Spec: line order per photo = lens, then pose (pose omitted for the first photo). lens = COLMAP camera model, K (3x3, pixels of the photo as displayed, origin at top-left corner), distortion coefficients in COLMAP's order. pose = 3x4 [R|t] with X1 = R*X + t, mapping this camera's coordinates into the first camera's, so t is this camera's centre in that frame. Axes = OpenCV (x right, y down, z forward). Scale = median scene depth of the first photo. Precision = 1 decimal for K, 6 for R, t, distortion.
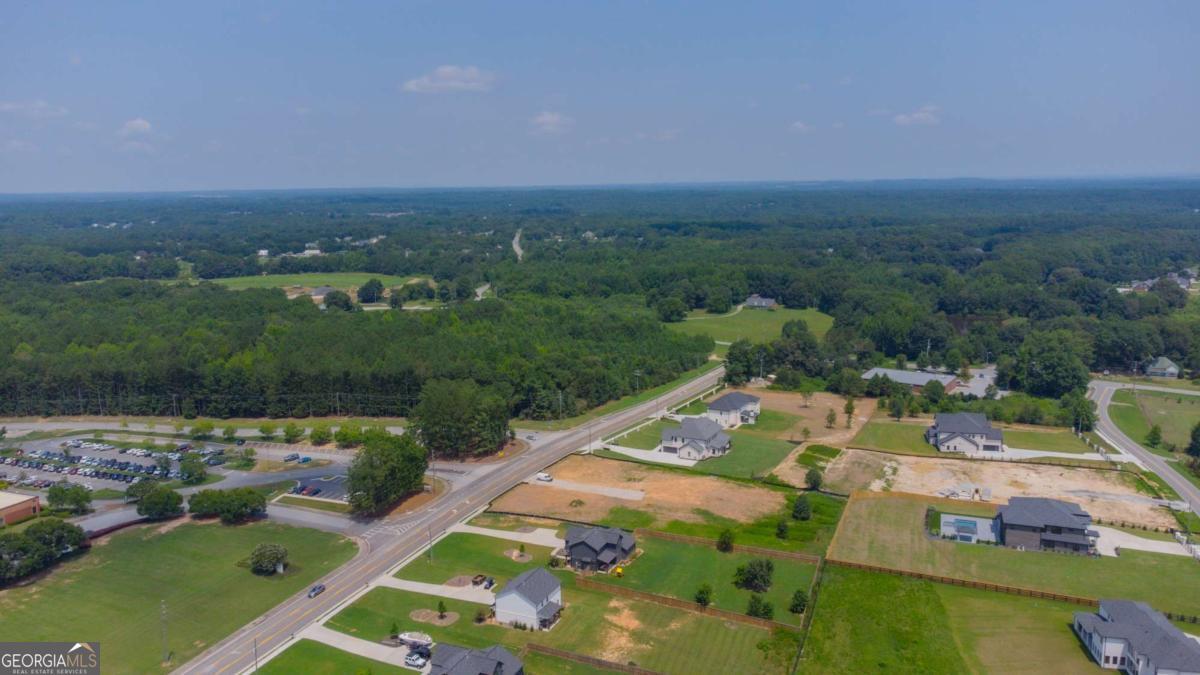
lens RADIAL K [[890.3, 0, 600.0], [0, 890.3, 337.5], [0, 0, 1]] dist [0.051606, 0.009210]
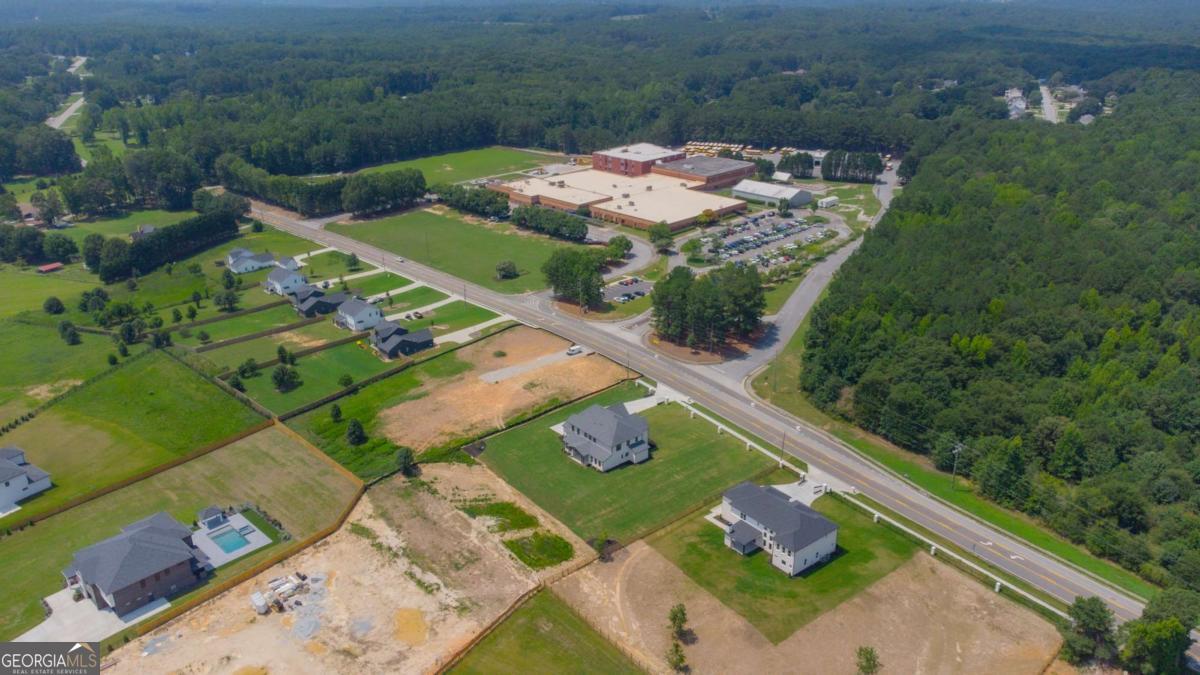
lens RADIAL K [[890.3, 0, 600.0], [0, 890.3, 337.5], [0, 0, 1]] dist [0.051606, 0.009210]
pose [[-0.395529, 0.366661, -0.842091, 0.792671], [-0.145946, 0.880116, 0.451769, -0.329524], [0.906784, 0.301587, -0.294599, 1.319357]]
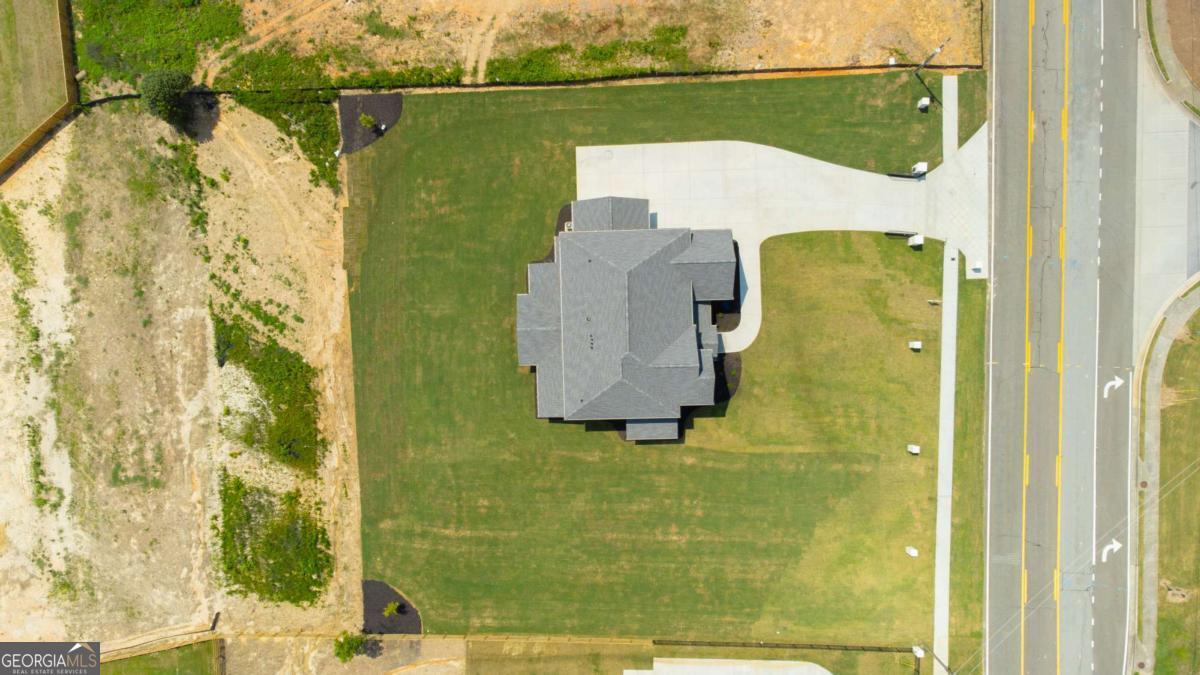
lens RADIAL K [[890.3, 0, 600.0], [0, 890.3, 337.5], [0, 0, 1]] dist [0.051606, 0.009210]
pose [[-0.881840, 0.470718, 0.027968, 0.124291], [-0.046410, -0.145662, 0.988245, -0.189094], [0.469259, 0.870177, 0.150297, 1.059358]]
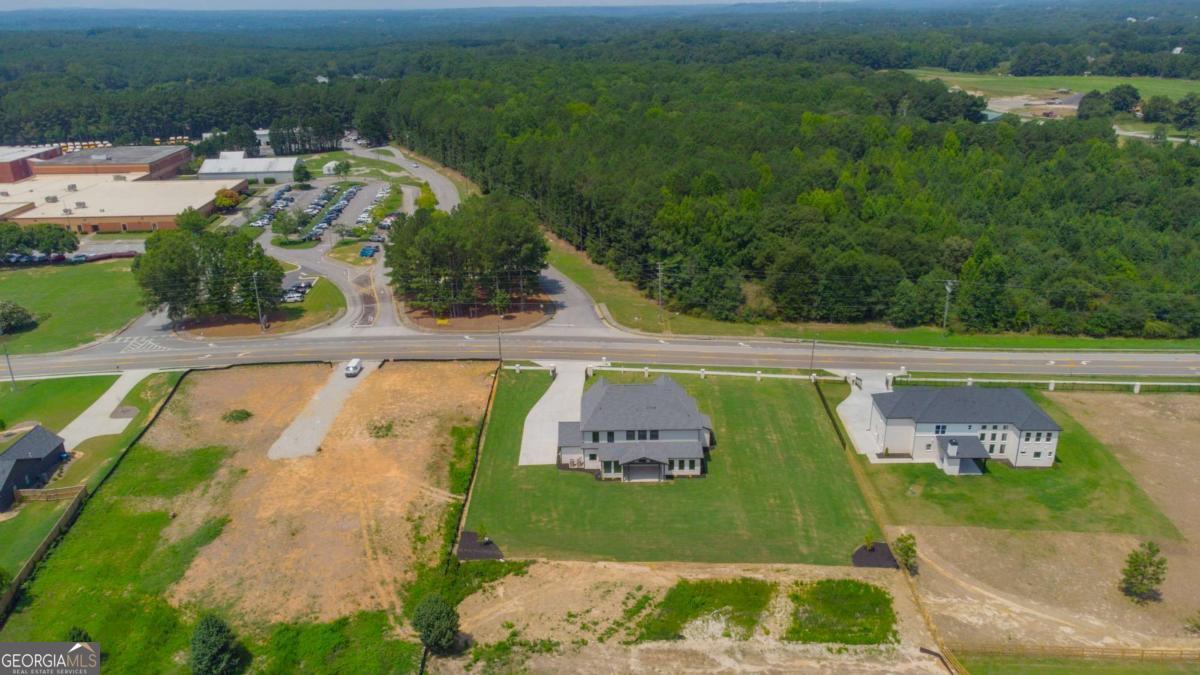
lens RADIAL K [[890.3, 0, 600.0], [0, 890.3, 337.5], [0, 0, 1]] dist [0.051606, 0.009210]
pose [[0.450240, 0.319826, -0.833663, 0.513166], [-0.144525, 0.947442, 0.285422, -0.061392], [0.881134, -0.008024, 0.472799, 0.852120]]
